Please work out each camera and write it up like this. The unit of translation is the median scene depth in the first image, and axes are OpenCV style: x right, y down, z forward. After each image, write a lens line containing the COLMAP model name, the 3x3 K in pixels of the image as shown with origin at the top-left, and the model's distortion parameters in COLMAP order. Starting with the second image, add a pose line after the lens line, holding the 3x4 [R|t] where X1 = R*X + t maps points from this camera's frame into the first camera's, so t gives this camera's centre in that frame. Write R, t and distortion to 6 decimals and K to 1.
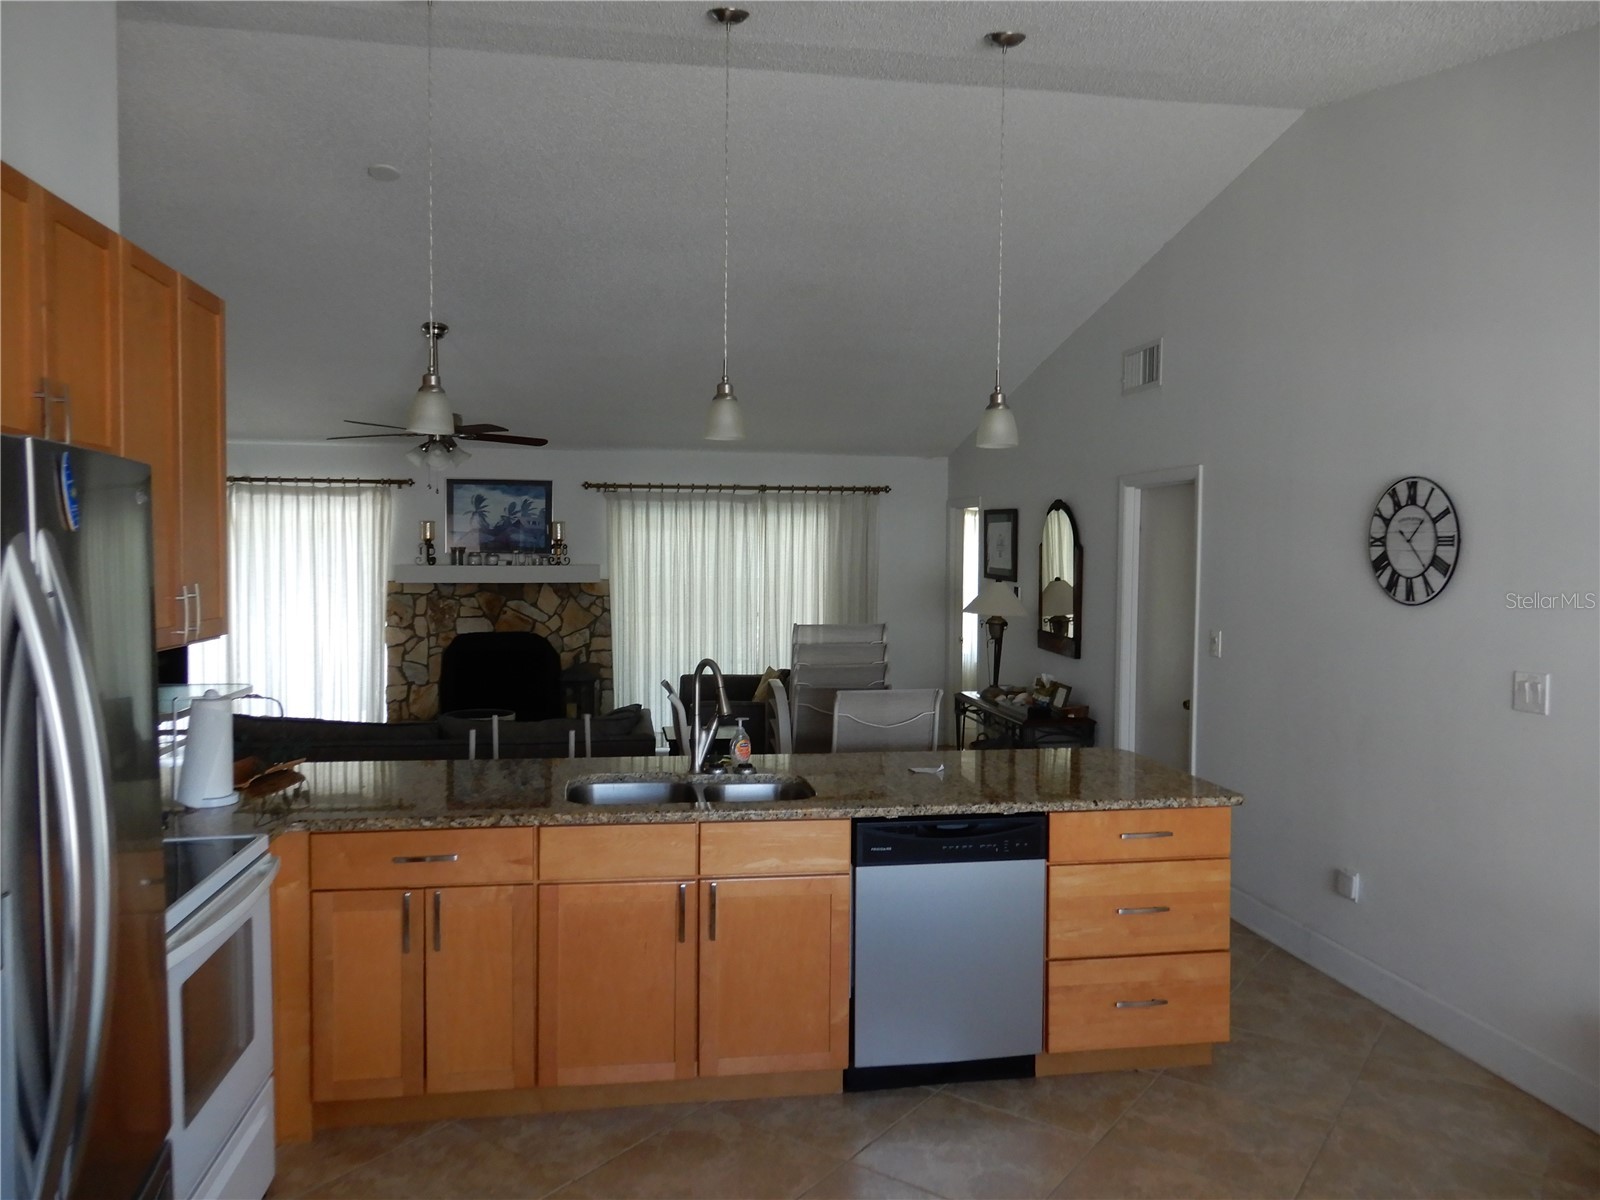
lens RADIAL K [[1139.2, 0, 798.2], [0, 1139.2, 595.4], [0, 0, 1]] dist [0.006324, -0.000042]
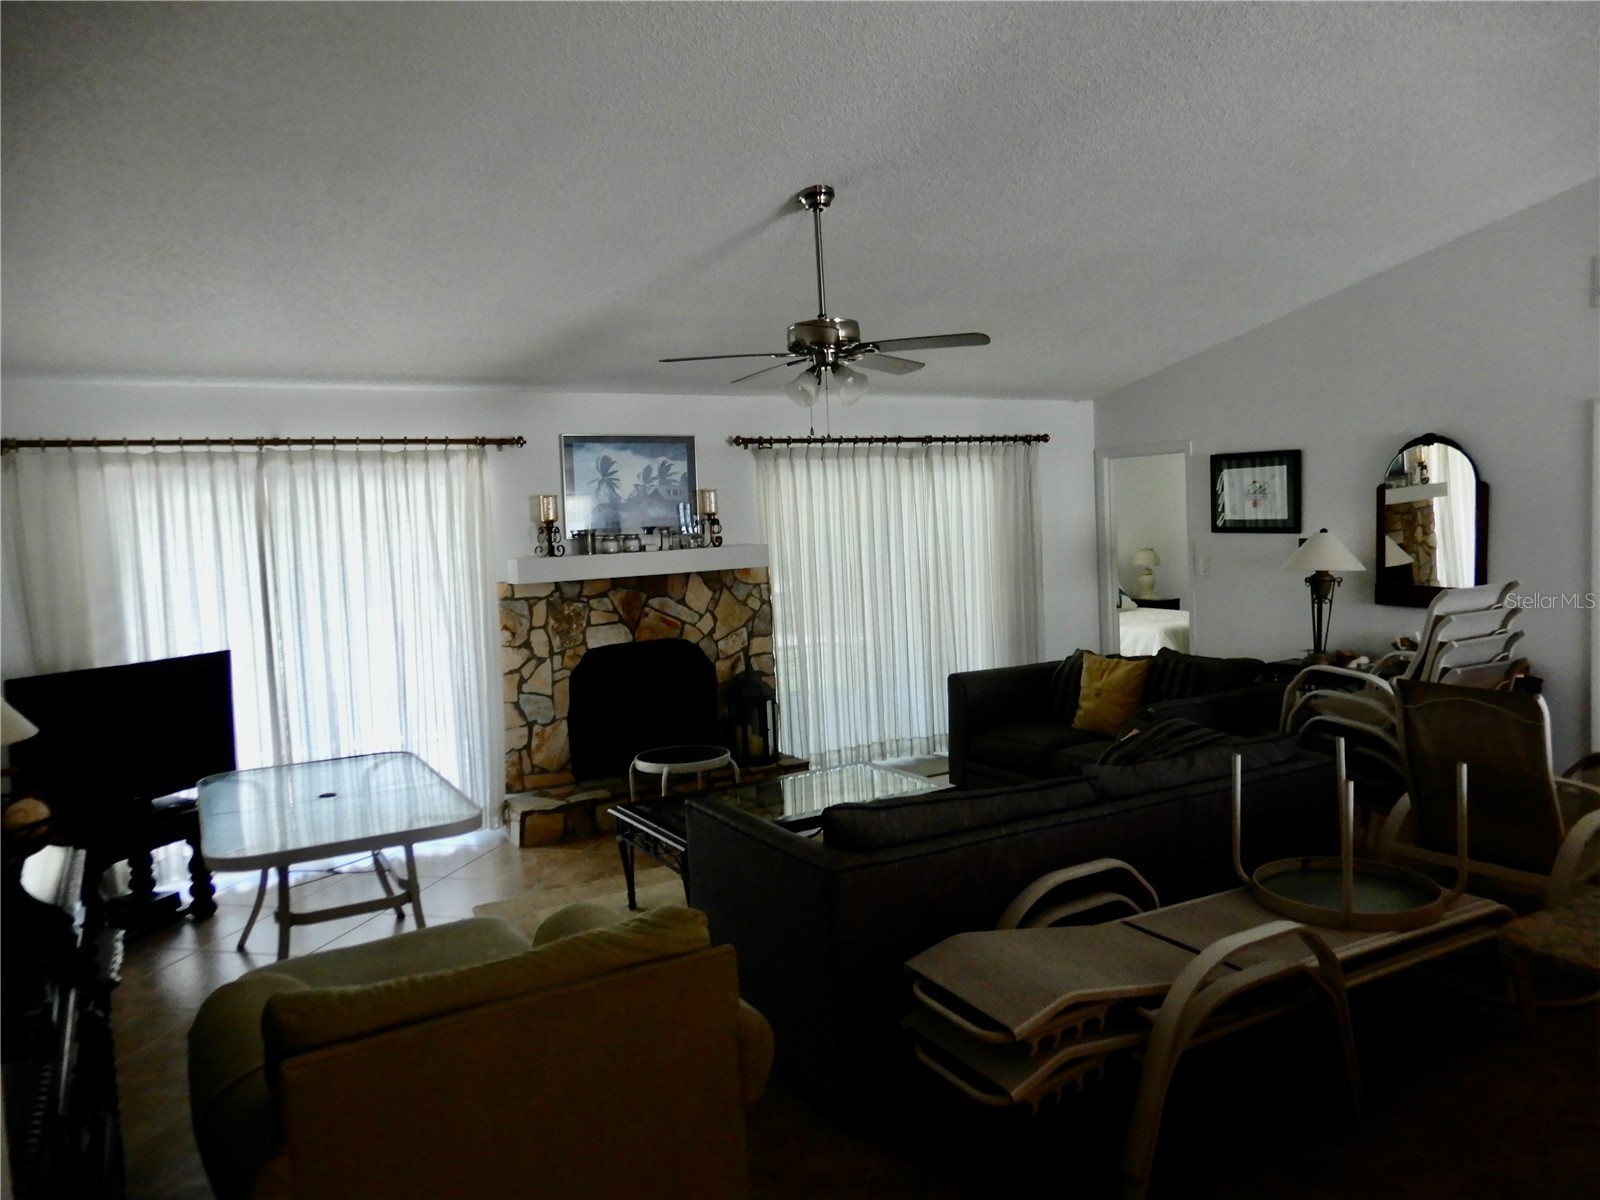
lens RADIAL K [[1139.2, 0, 800.9], [0, 1139.2, 604.0], [0, 0, 1]] dist [0.006324, -0.000042]
pose [[0.933023, -0.074524, 0.352015, -0.425816], [0.065340, 0.997142, 0.037918, -0.013578], [-0.353835, -0.012378, 0.935226, 0.270148]]
